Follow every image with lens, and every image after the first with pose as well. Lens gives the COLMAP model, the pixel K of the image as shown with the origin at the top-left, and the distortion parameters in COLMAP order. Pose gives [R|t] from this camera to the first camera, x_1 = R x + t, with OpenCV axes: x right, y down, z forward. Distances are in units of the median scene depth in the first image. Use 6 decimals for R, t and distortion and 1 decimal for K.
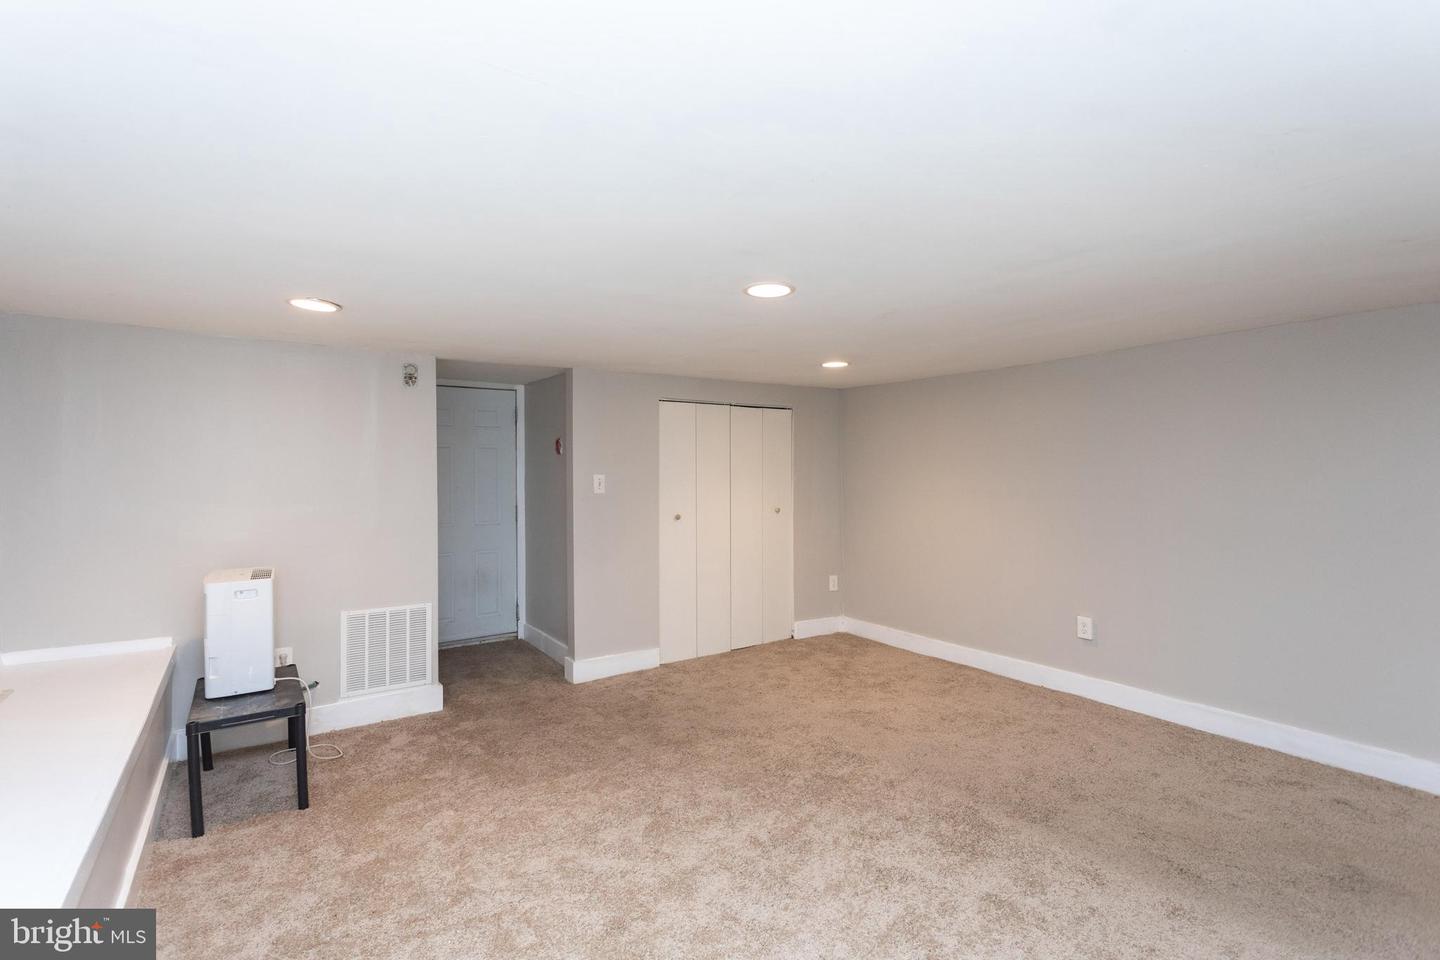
lens RADIAL K [[683.9, 0, 710.7], [0, 683.9, 471.1], [0, 0, 1]] dist [0.001722, 0.003170]
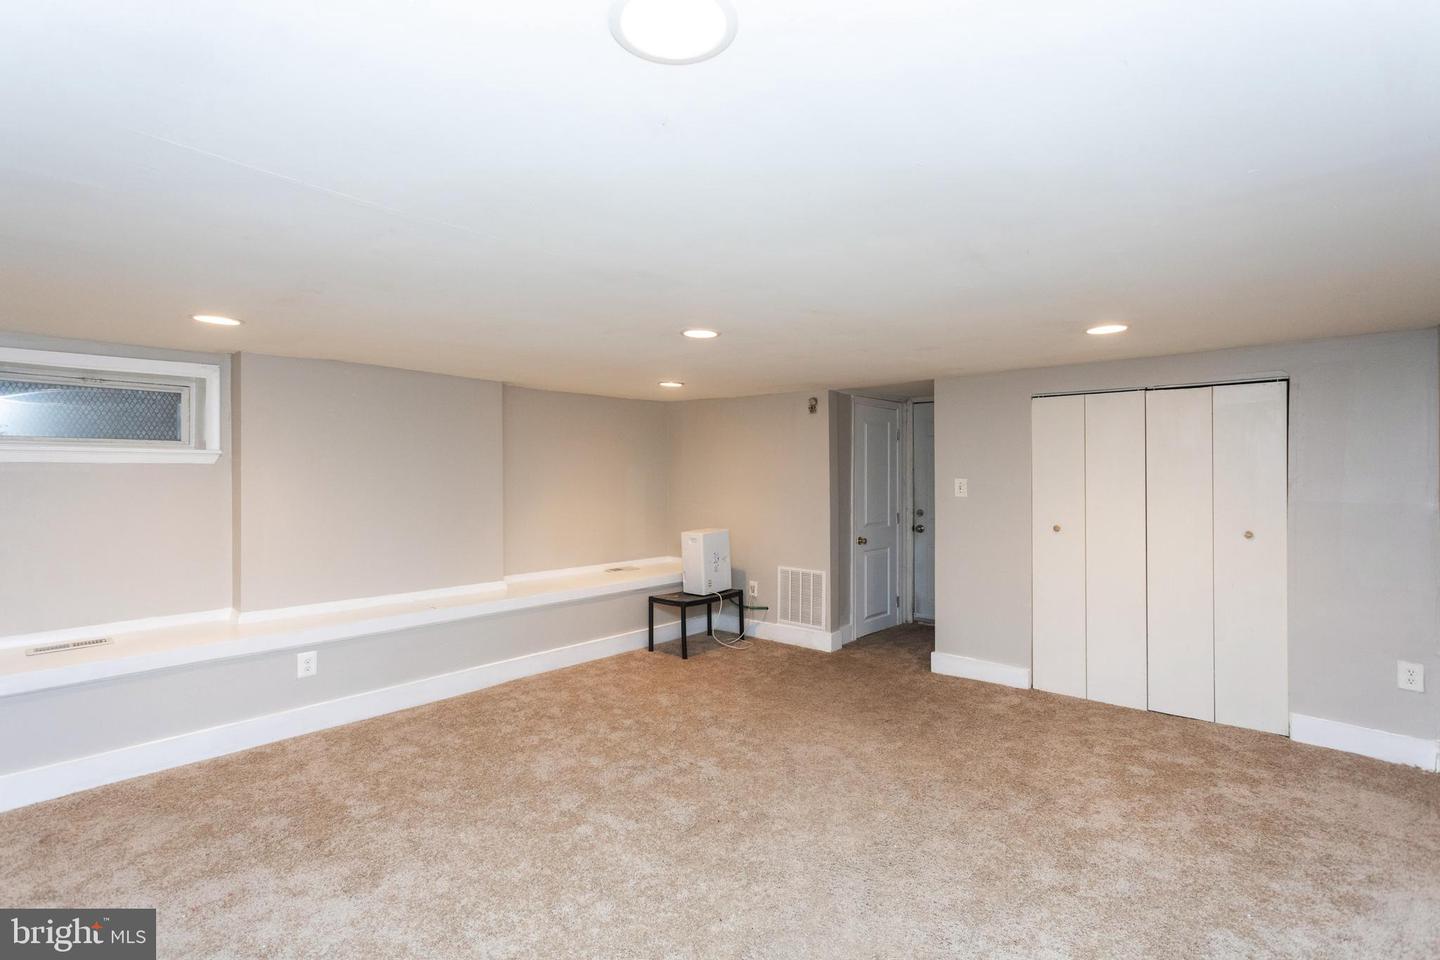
lens RADIAL K [[683.9, 0, 712.3], [0, 683.9, 475.5], [0, 0, 1]] dist [0.001722, 0.003170]
pose [[0.257807, 0.005911, -0.966178, 0.782893], [-0.003861, 0.999980, 0.005087, -0.003557], [0.966189, 0.002419, 0.257825, 0.399903]]
